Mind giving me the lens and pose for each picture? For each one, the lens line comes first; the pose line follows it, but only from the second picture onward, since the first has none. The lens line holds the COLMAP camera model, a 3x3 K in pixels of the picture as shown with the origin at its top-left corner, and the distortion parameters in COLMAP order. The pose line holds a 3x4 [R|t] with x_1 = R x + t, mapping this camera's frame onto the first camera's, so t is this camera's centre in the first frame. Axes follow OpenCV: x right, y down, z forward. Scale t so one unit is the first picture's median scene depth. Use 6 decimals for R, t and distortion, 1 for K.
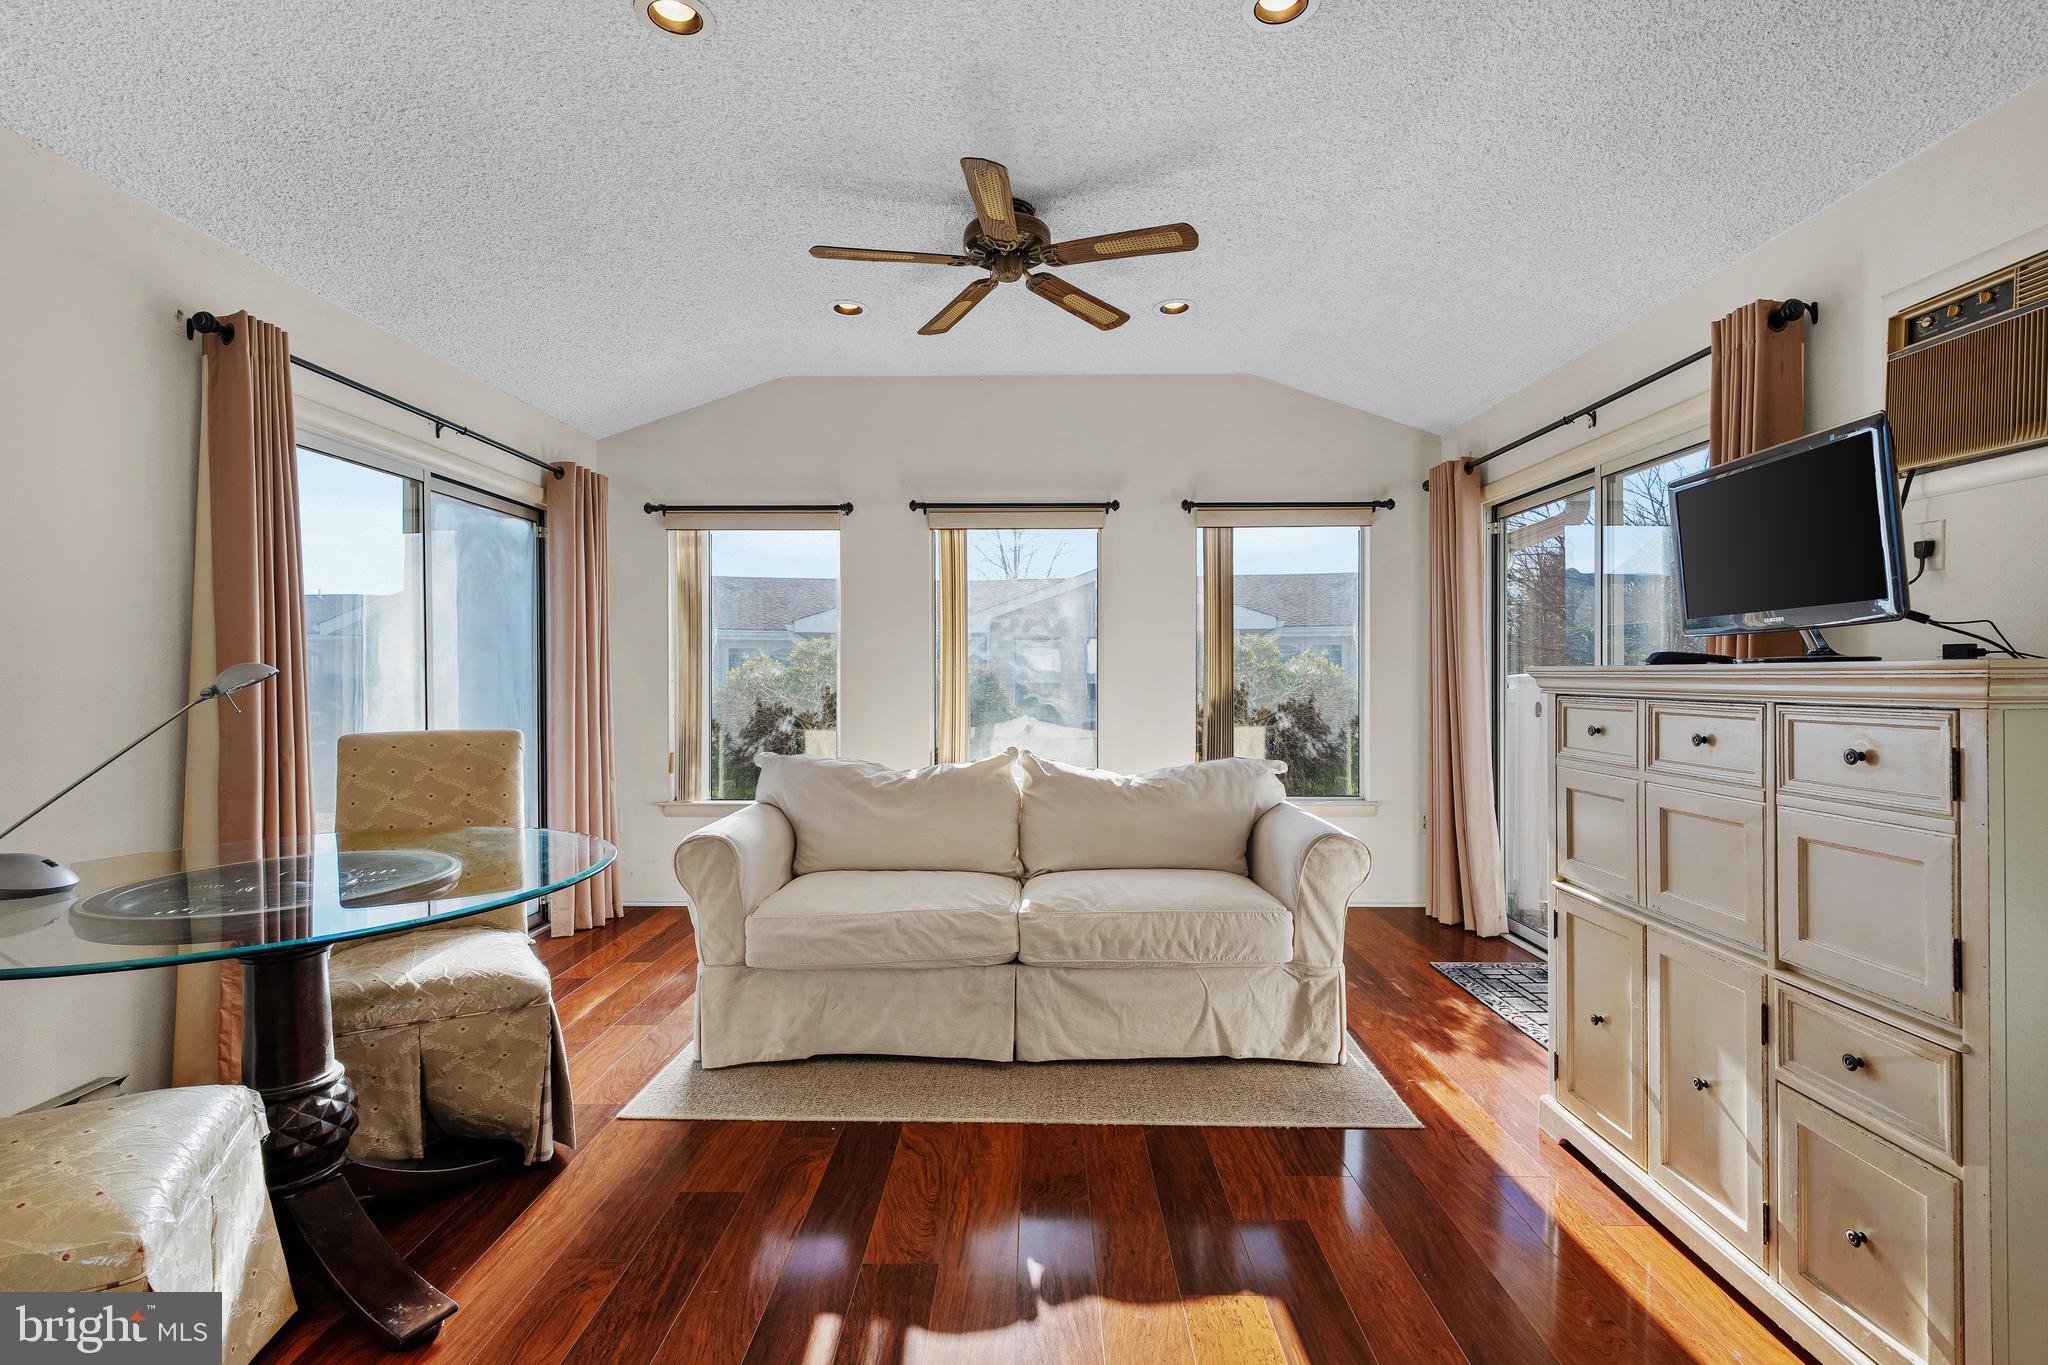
lens RADIAL K [[919.7, 0, 1031.5], [0, 919.7, 679.1], [0, 0, 1]] dist [-0.001456, 0.001156]
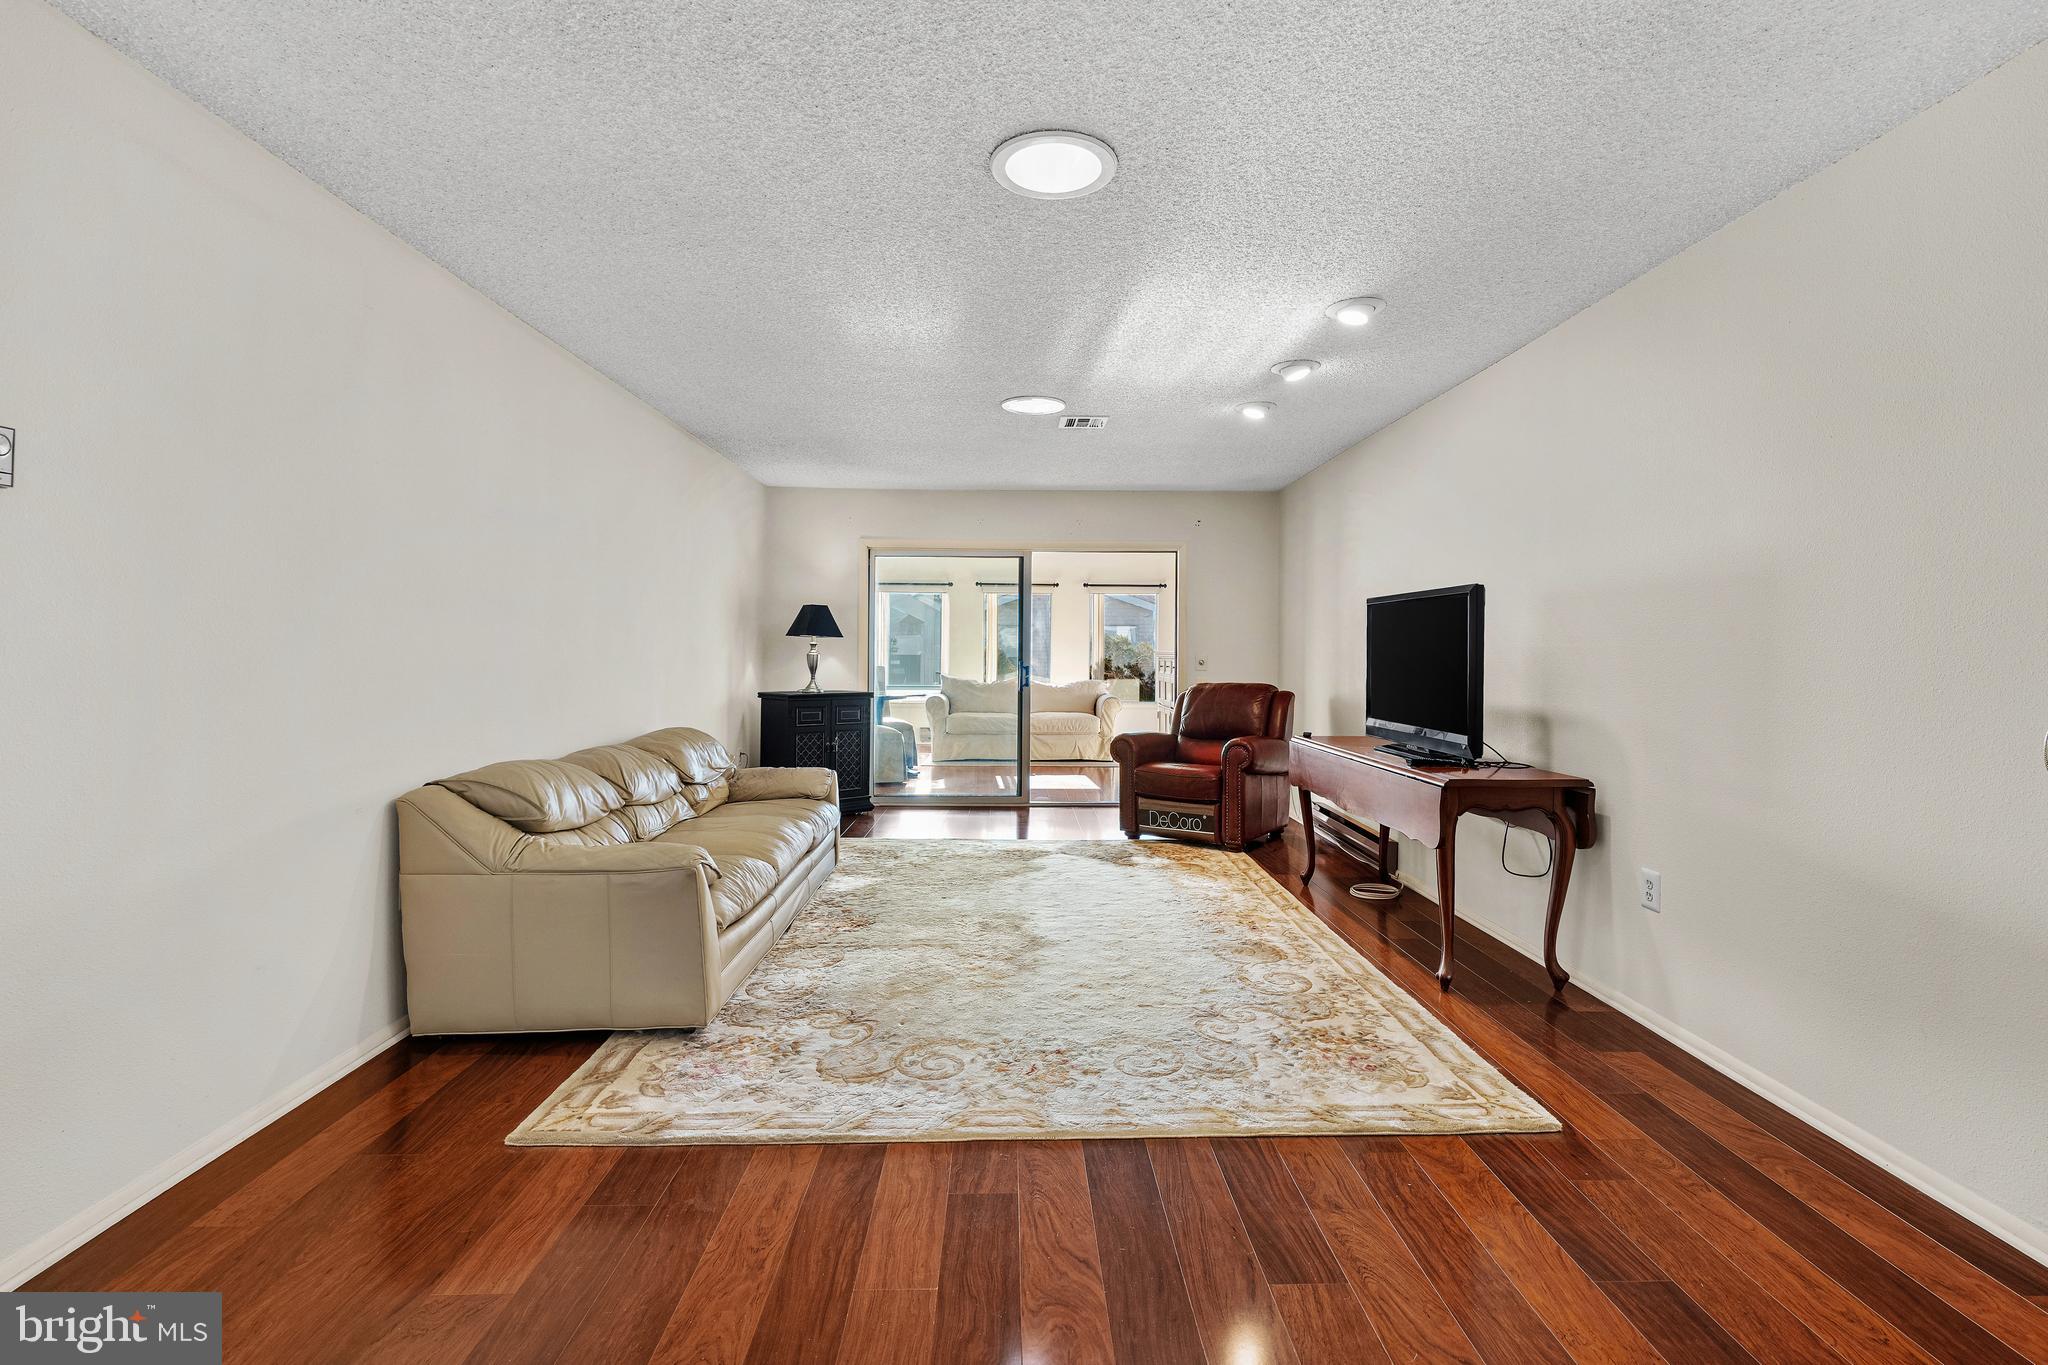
lens RADIAL K [[919.7, 0, 1025.6], [0, 919.7, 673.7], [0, 0, 1]] dist [-0.001456, 0.001156]
pose [[0.999494, 0.009304, 0.030407, -0.151024], [-0.009838, 0.999799, 0.017446, 0.025586], [-0.030238, -0.017736, 0.999385, -3.311585]]
